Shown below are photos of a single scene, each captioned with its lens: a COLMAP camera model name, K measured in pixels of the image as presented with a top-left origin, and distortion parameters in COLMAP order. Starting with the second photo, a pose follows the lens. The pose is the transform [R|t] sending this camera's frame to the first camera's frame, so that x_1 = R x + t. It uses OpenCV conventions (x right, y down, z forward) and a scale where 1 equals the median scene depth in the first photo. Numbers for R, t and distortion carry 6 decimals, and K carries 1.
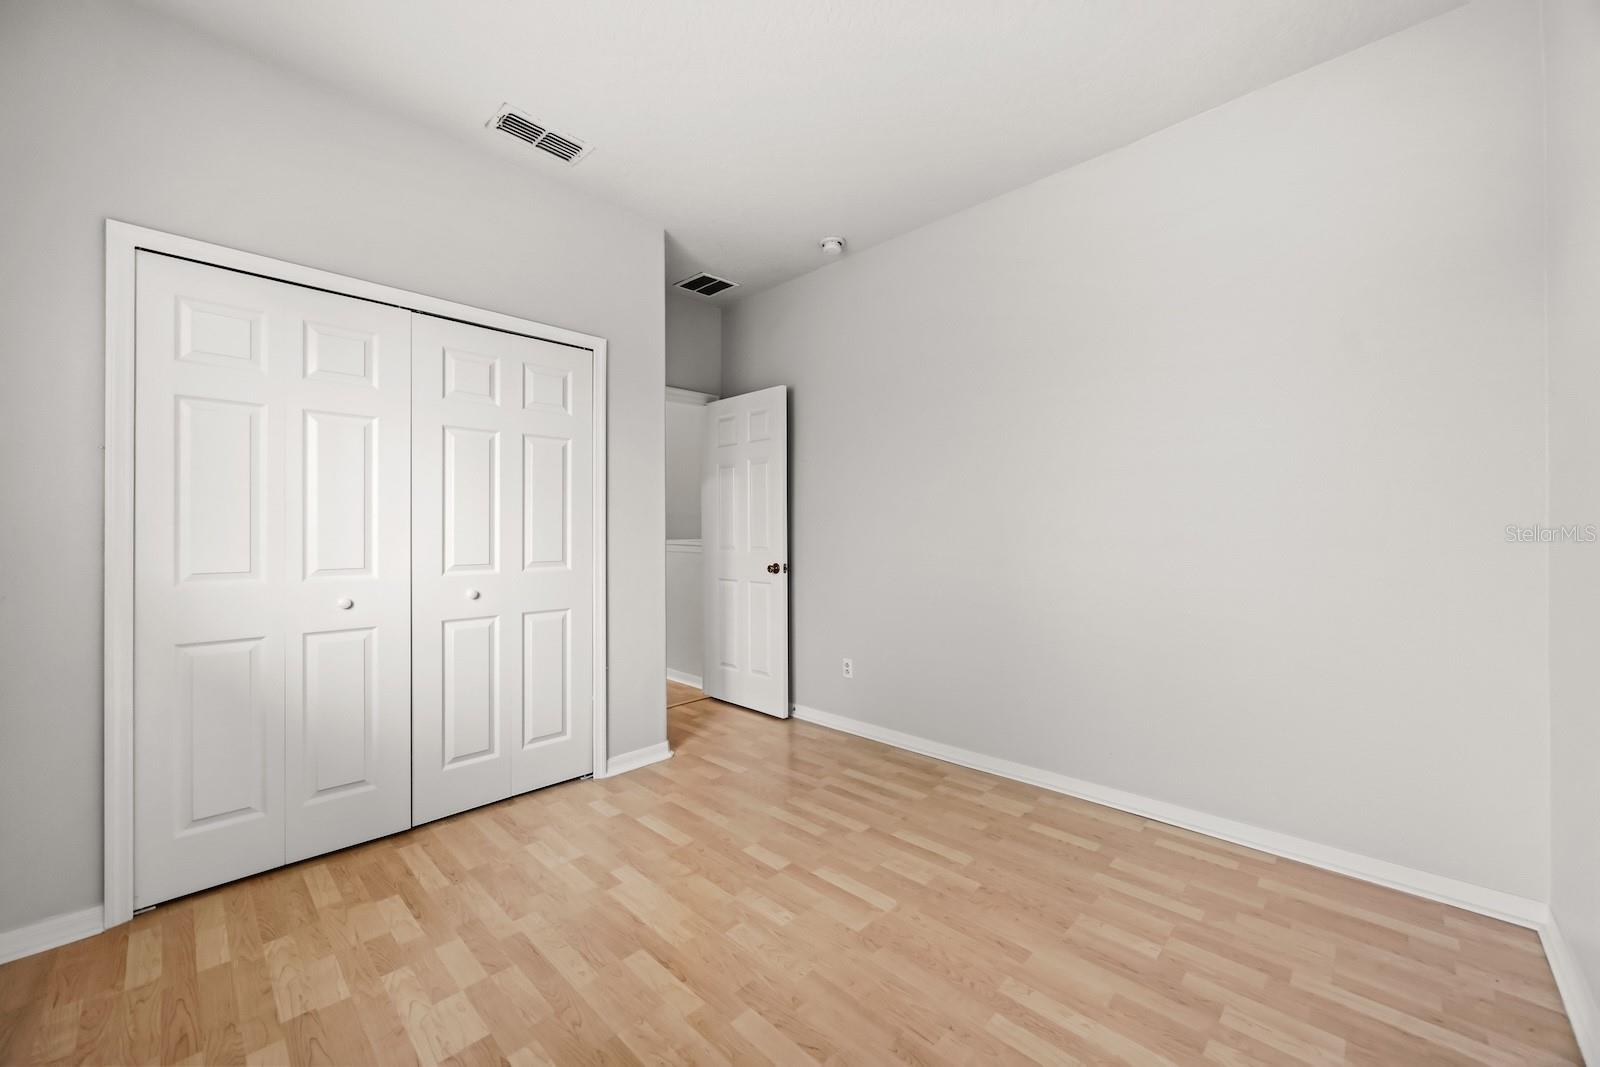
lens RADIAL K [[616.8, 0, 795.9], [0, 616.8, 529.9], [0, 0, 1]] dist [0.001209, -0.000011]
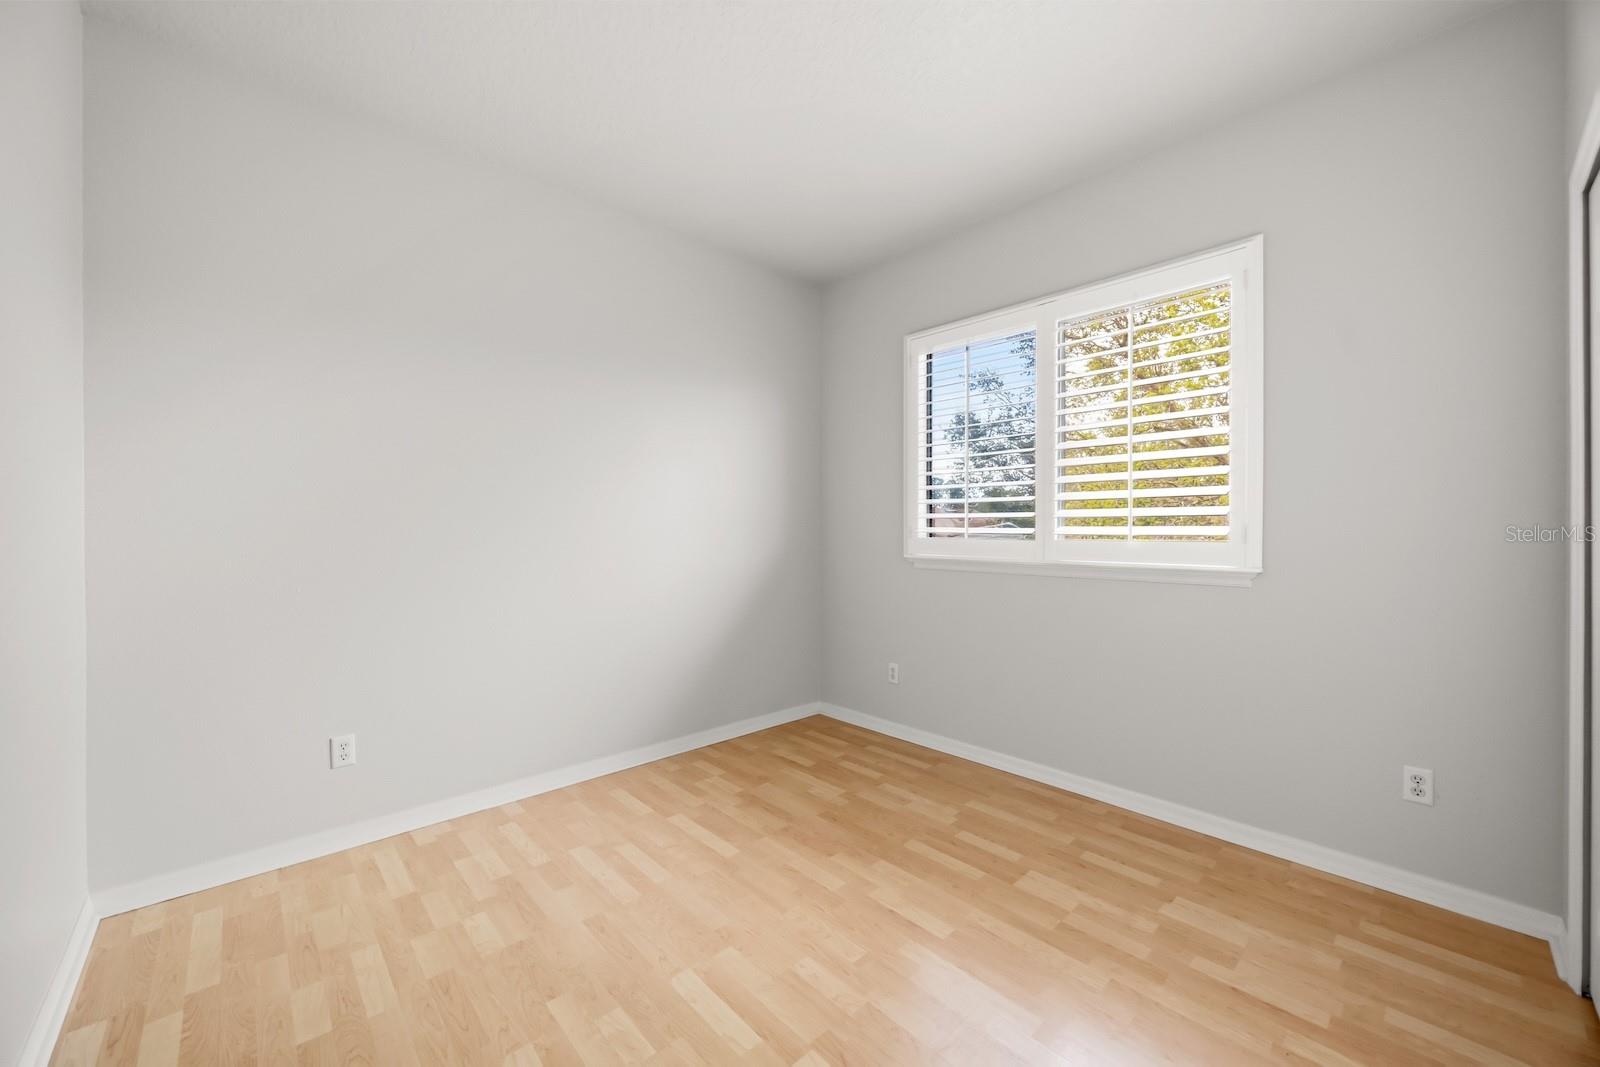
lens RADIAL K [[616.8, 0, 795.9], [0, 616.8, 529.9], [0, 0, 1]] dist [0.001209, -0.000011]
pose [[-0.998354, 0.008970, 0.056647, -0.066854], [0.009174, 0.999952, 0.003333, -0.016136], [-0.056614, 0.003848, -0.998389, 2.043865]]
